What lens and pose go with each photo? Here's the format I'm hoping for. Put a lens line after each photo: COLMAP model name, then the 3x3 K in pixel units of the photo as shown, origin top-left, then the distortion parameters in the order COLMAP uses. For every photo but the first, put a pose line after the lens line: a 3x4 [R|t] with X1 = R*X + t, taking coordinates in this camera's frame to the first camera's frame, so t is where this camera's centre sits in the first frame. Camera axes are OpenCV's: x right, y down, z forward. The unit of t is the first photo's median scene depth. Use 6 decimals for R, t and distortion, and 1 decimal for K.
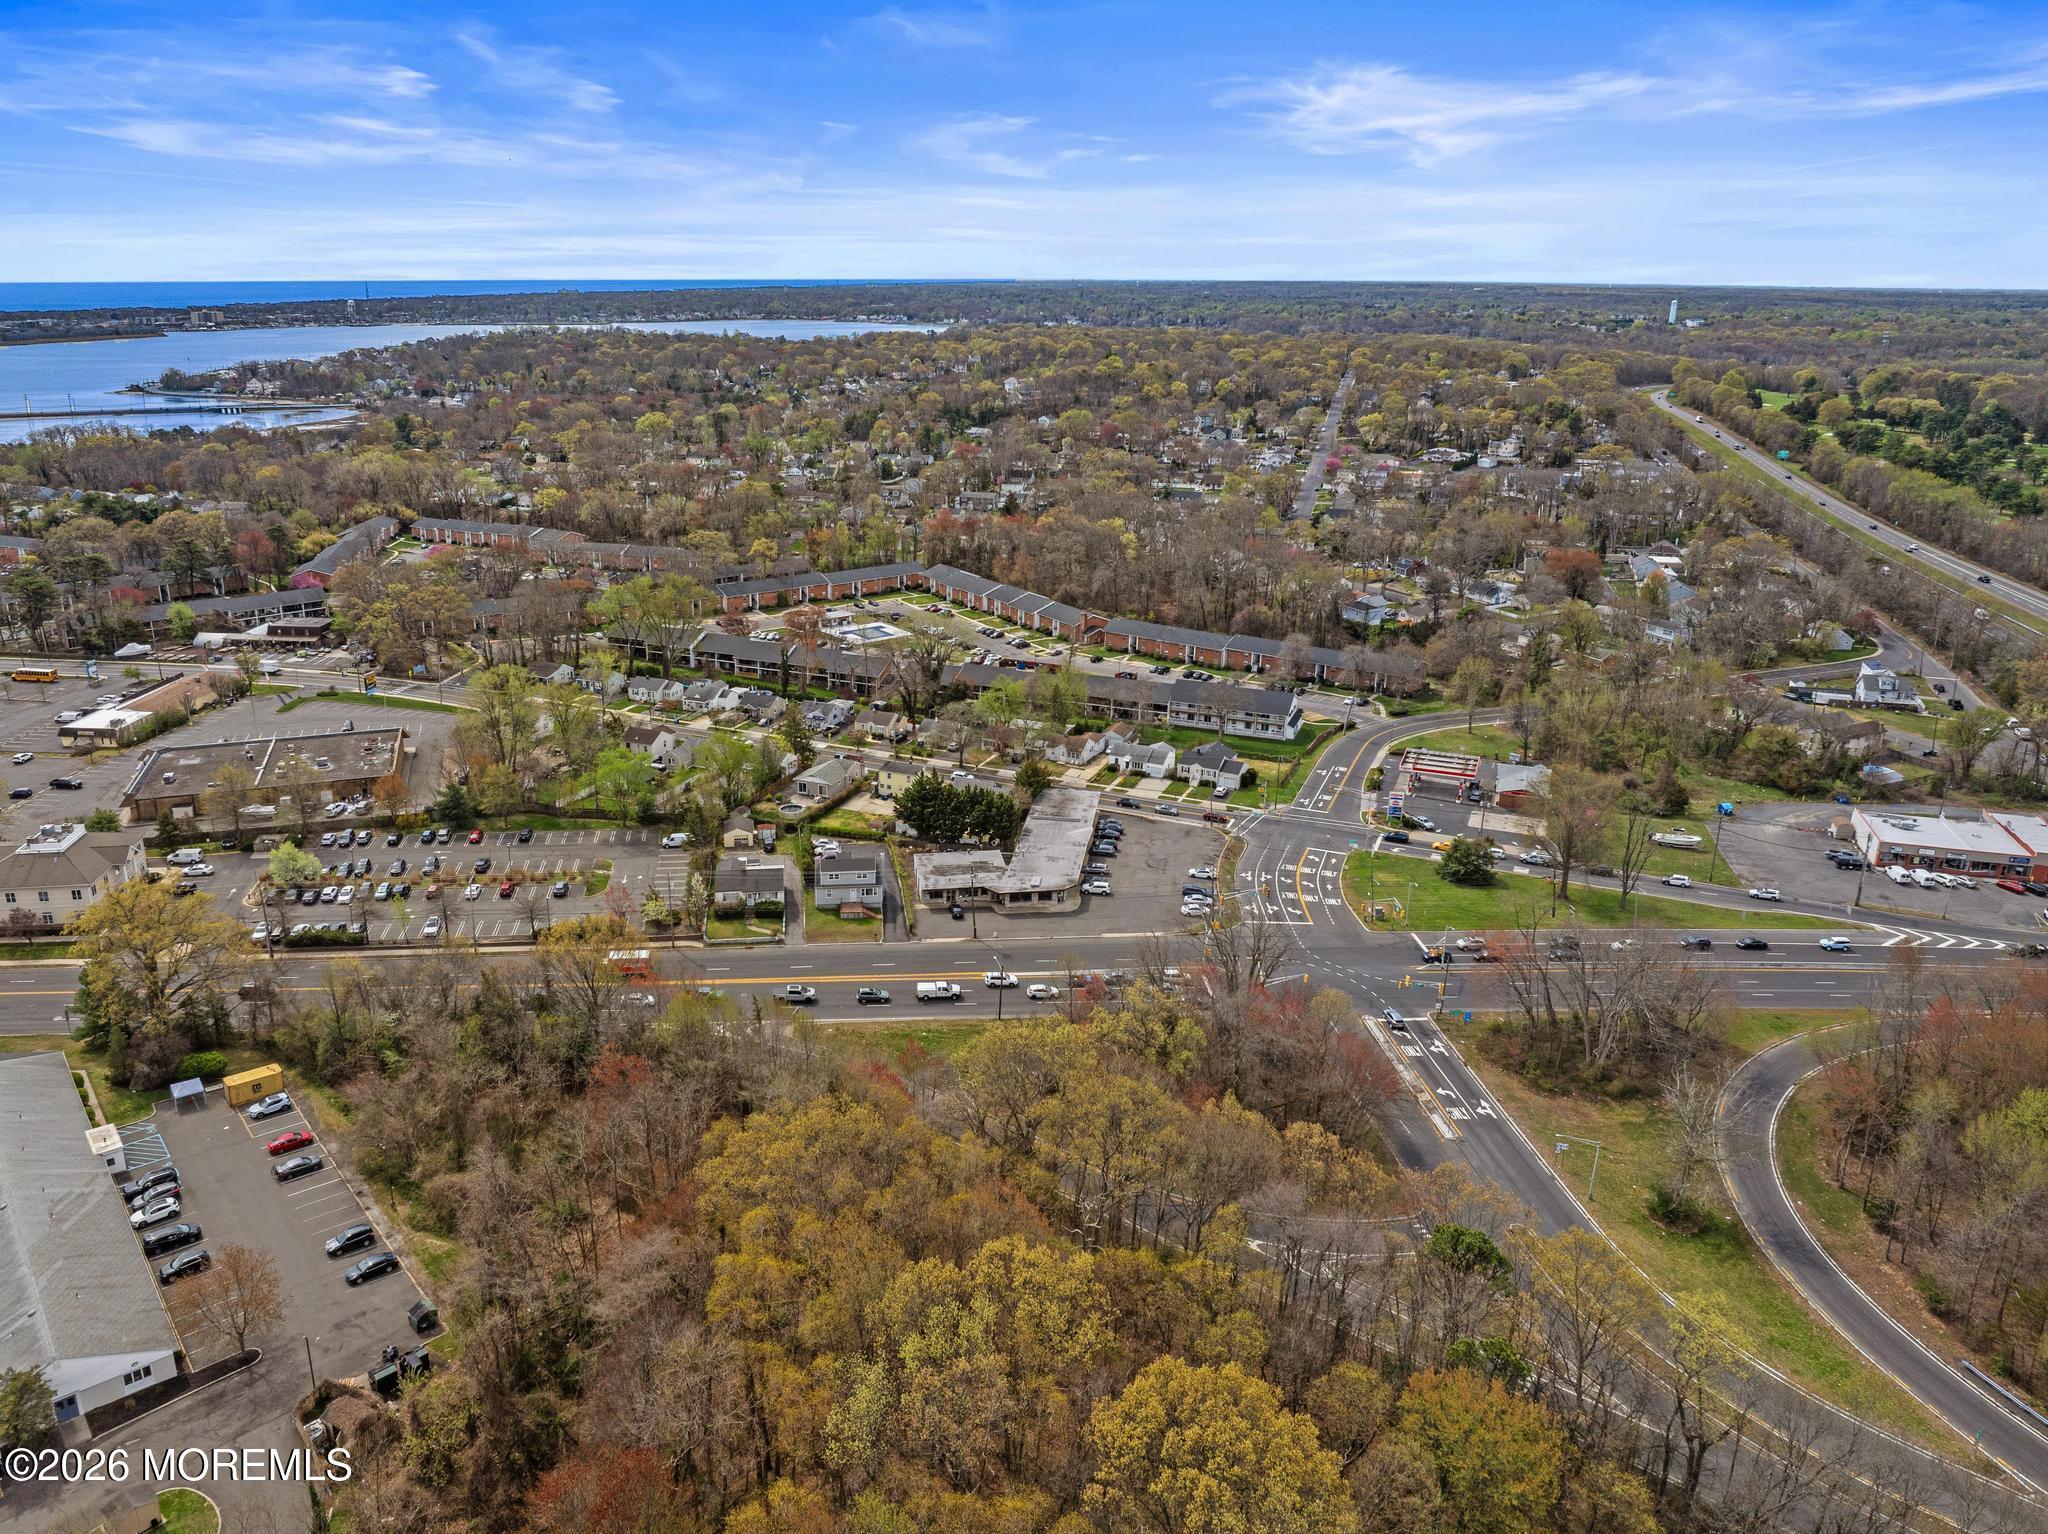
lens RADIAL K [[1422.1, 0, 975.5], [0, 1422.1, 771.3], [0, 0, 1]] dist [-0.031752, 0.000595]
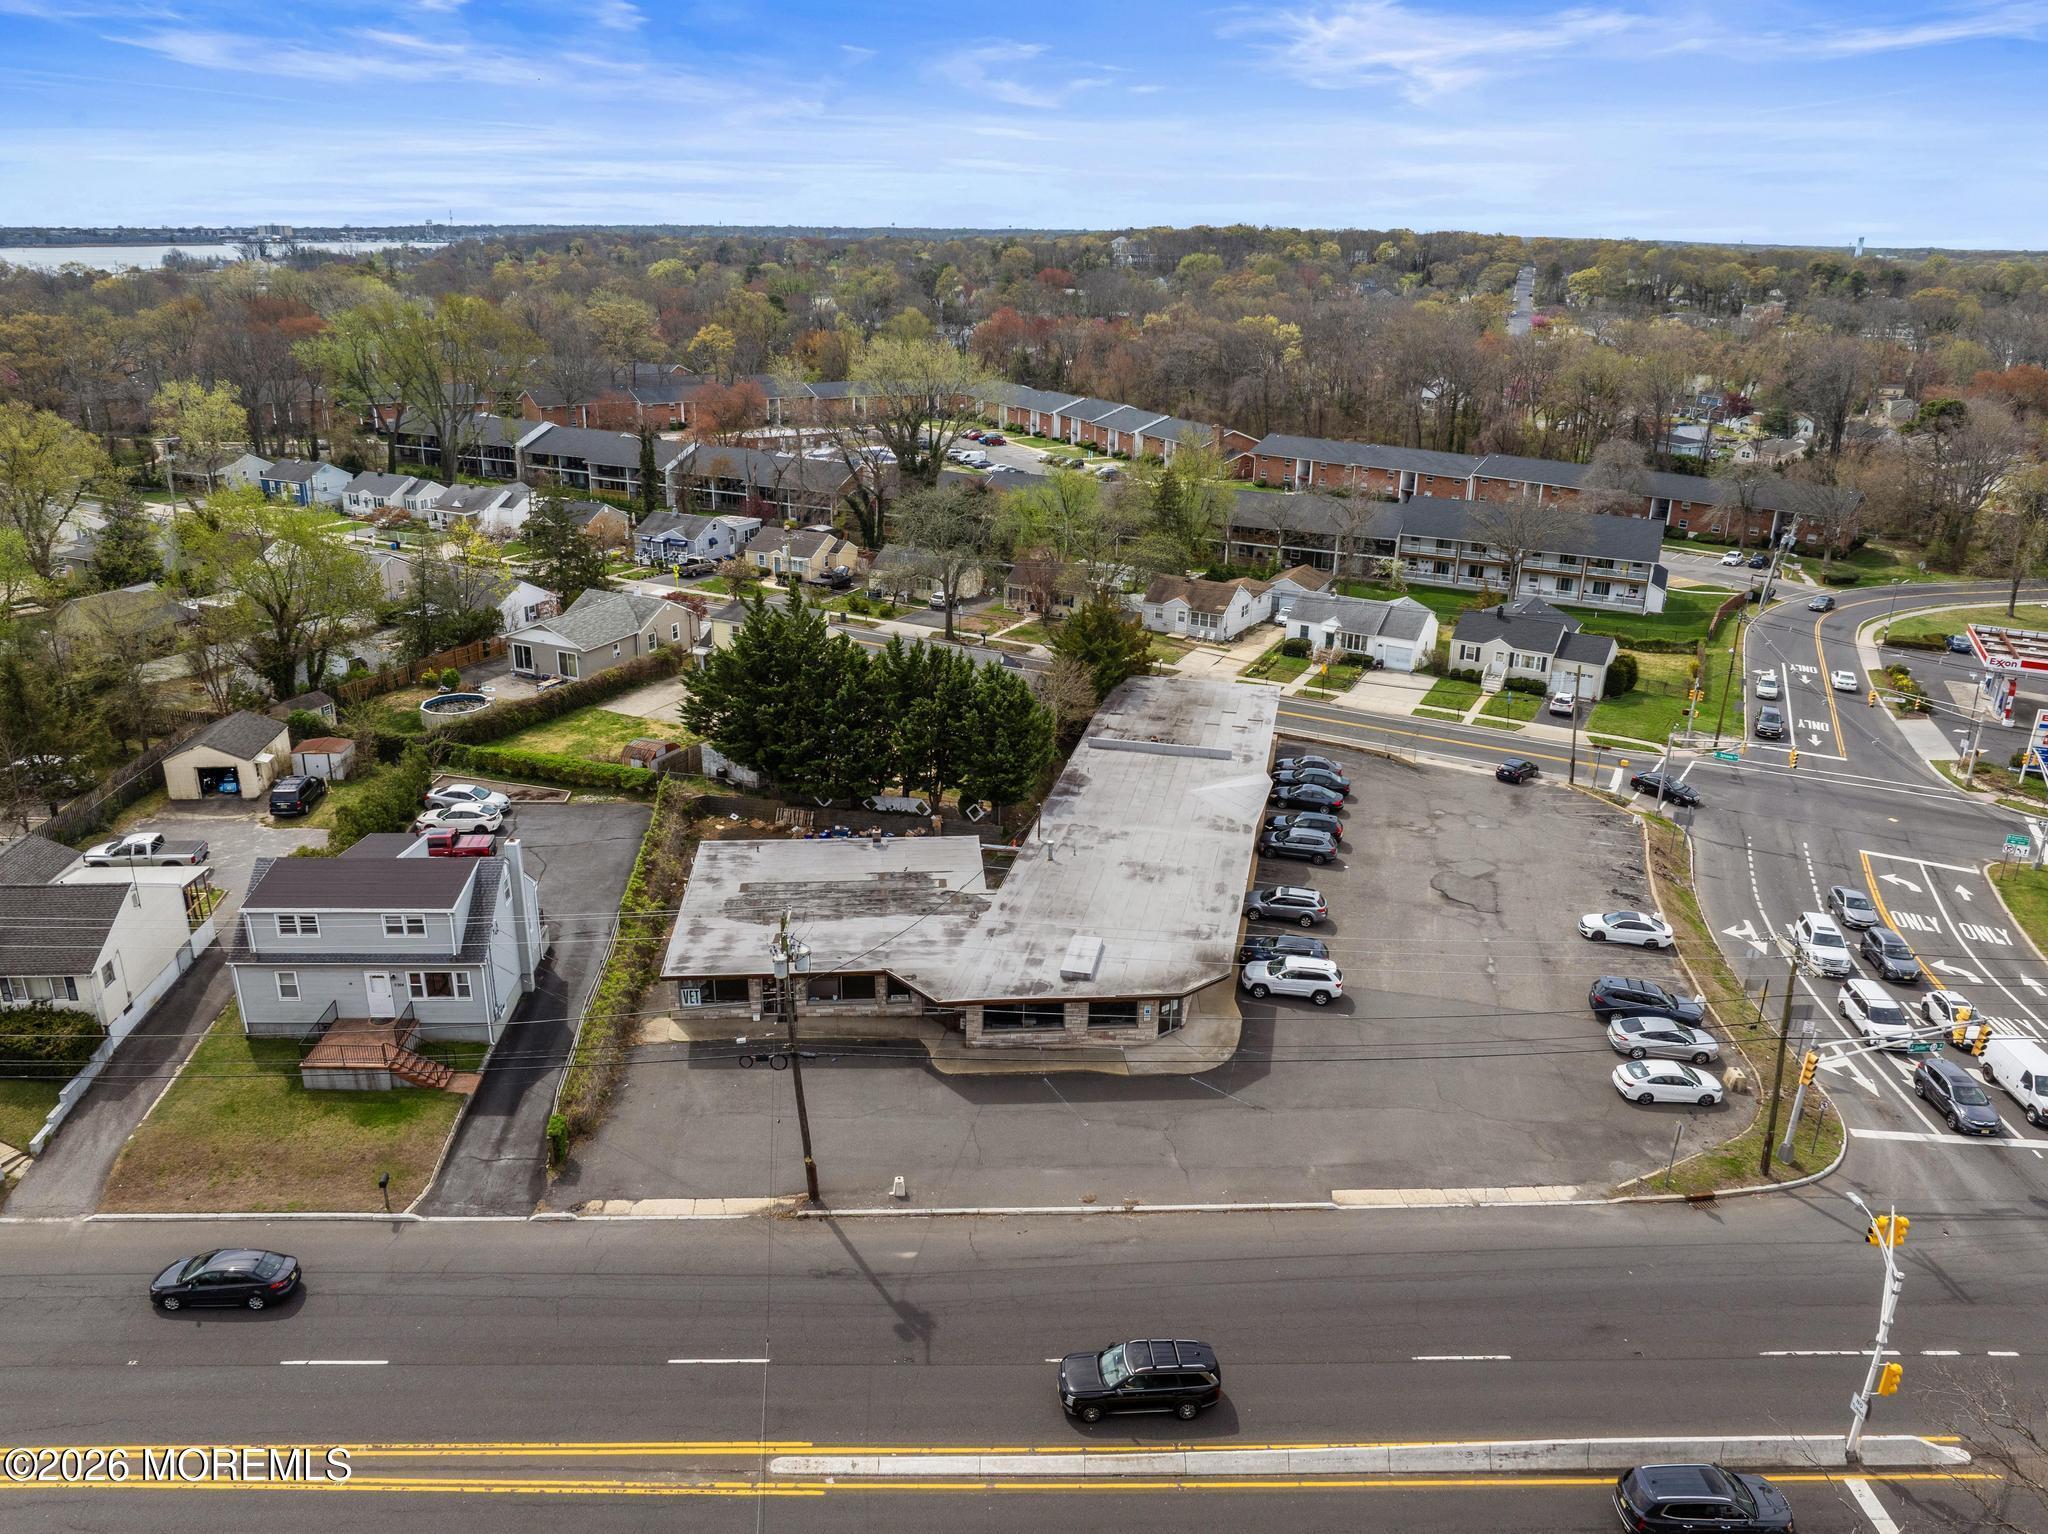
lens RADIAL K [[1435.9, 0, 1021.0], [0, 1435.9, 799.5], [0, 0, 1]] dist [-0.038765, 0.001734]
pose [[0.998787, 0.029937, -0.039084, 0.035796], [-0.028166, 0.998585, 0.045115, 0.030572], [0.040379, -0.043959, 0.998217, 0.638546]]
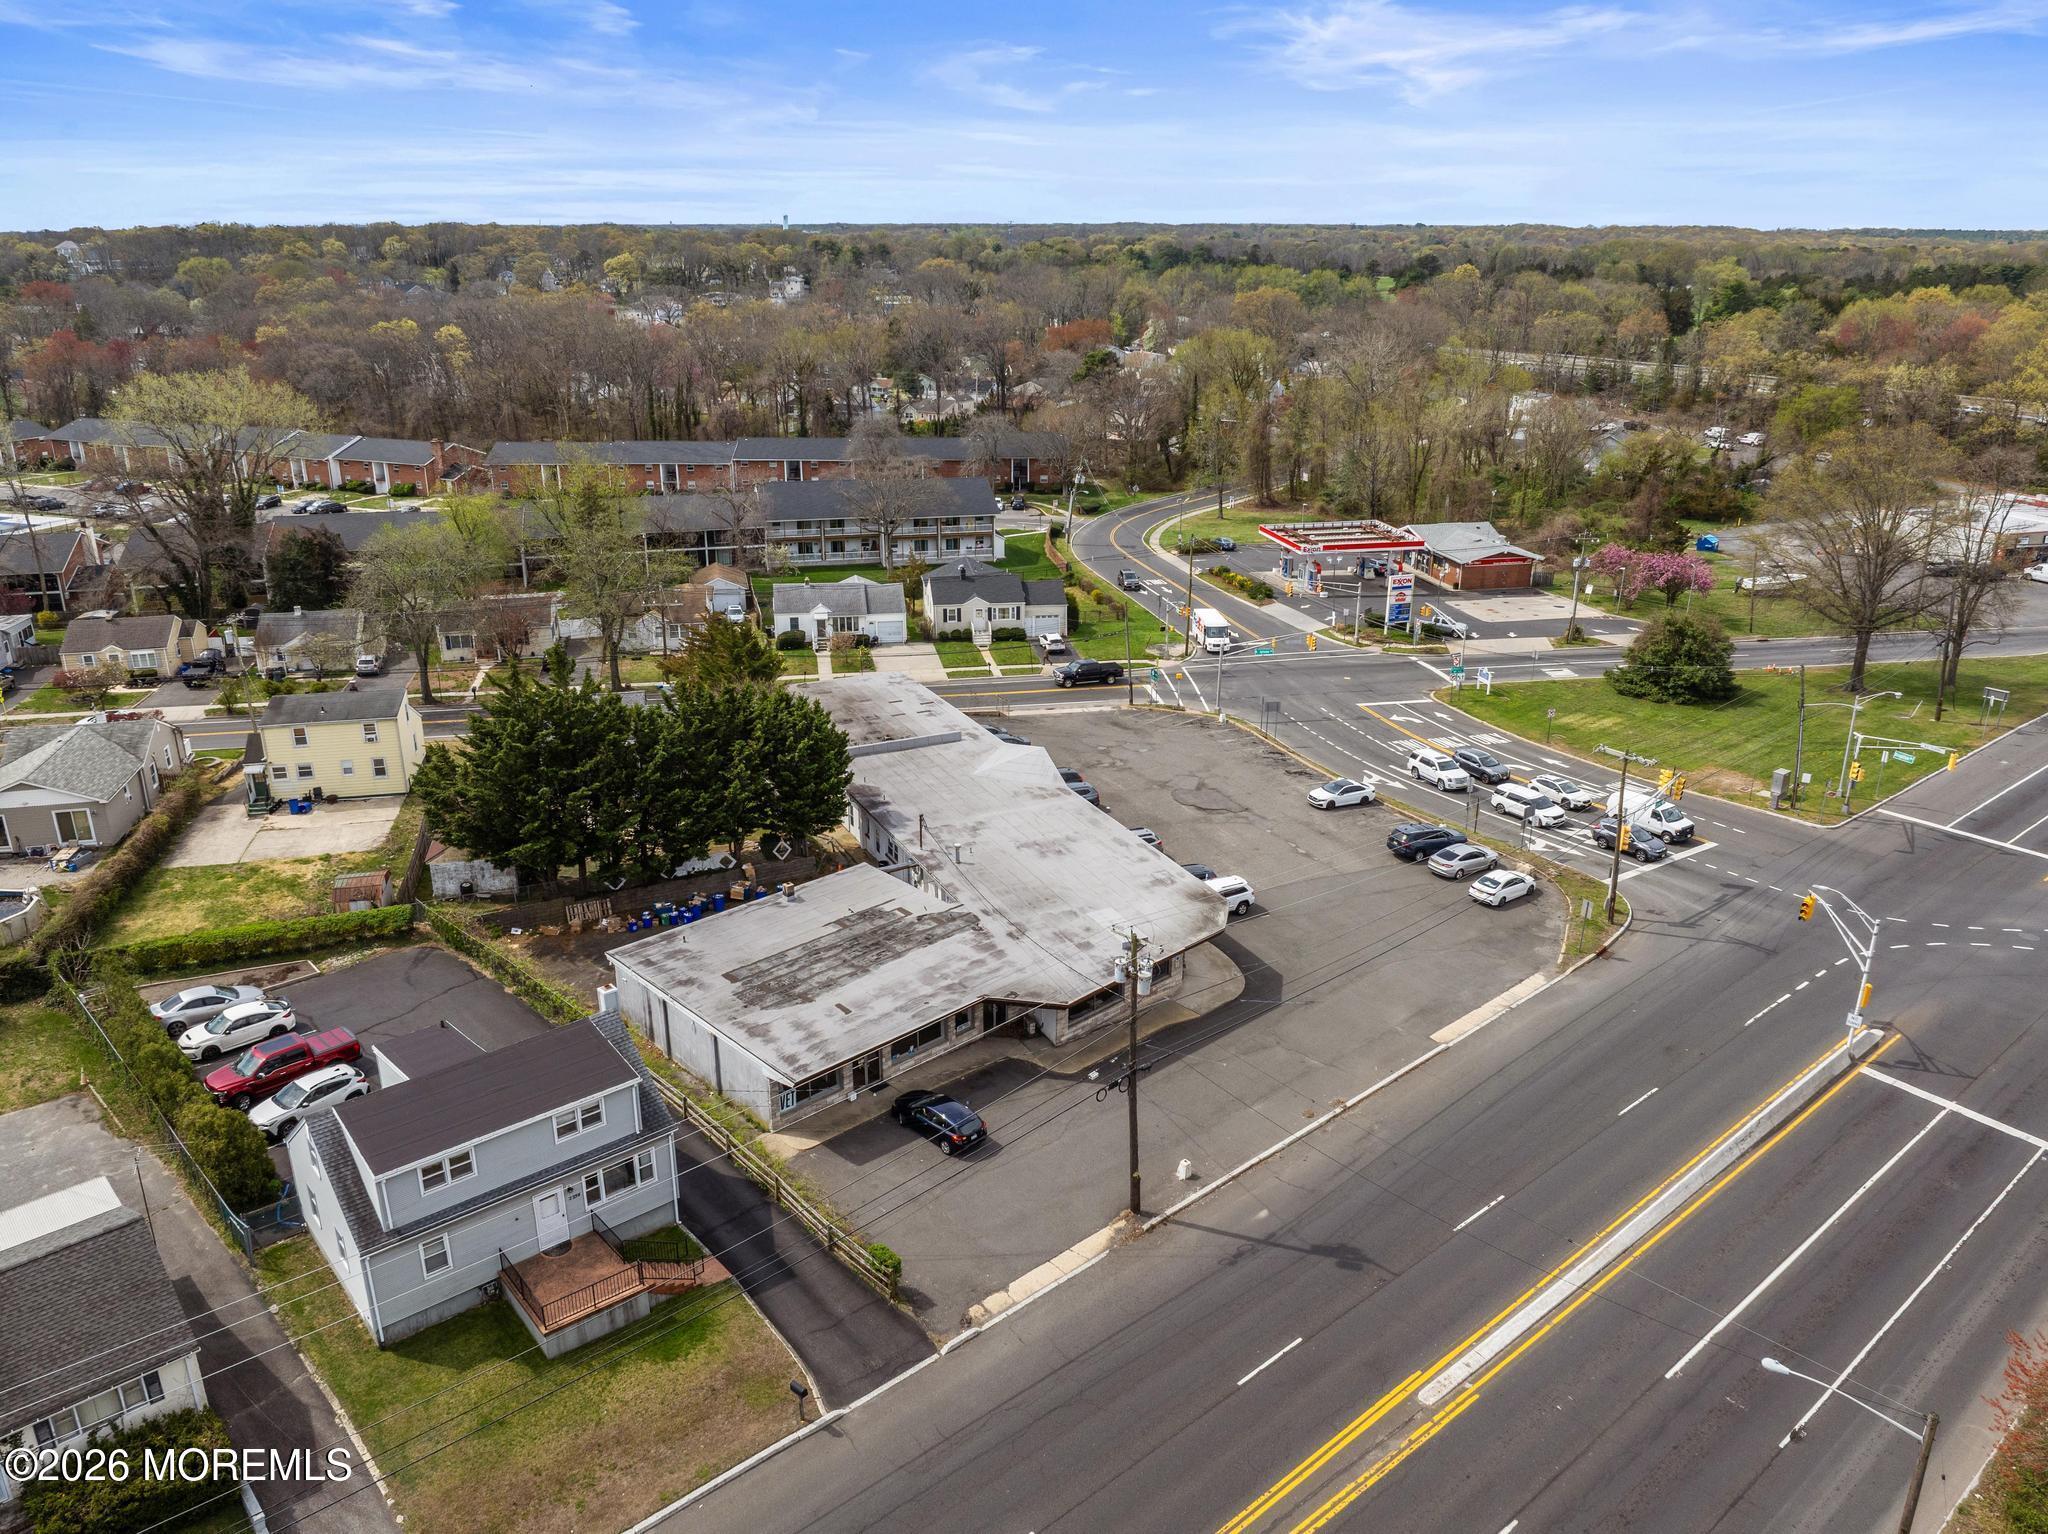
lens RADIAL K [[1450.9, 0, 1023.4], [0, 1450.9, 813.4], [0, 0, 1]] dist [-0.033380, -0.007137]
pose [[0.811392, -0.218576, 0.542095, -0.113316], [0.189906, 0.975714, 0.109168, 0.016620], [-0.552791, 0.014369, 0.833196, 0.675432]]
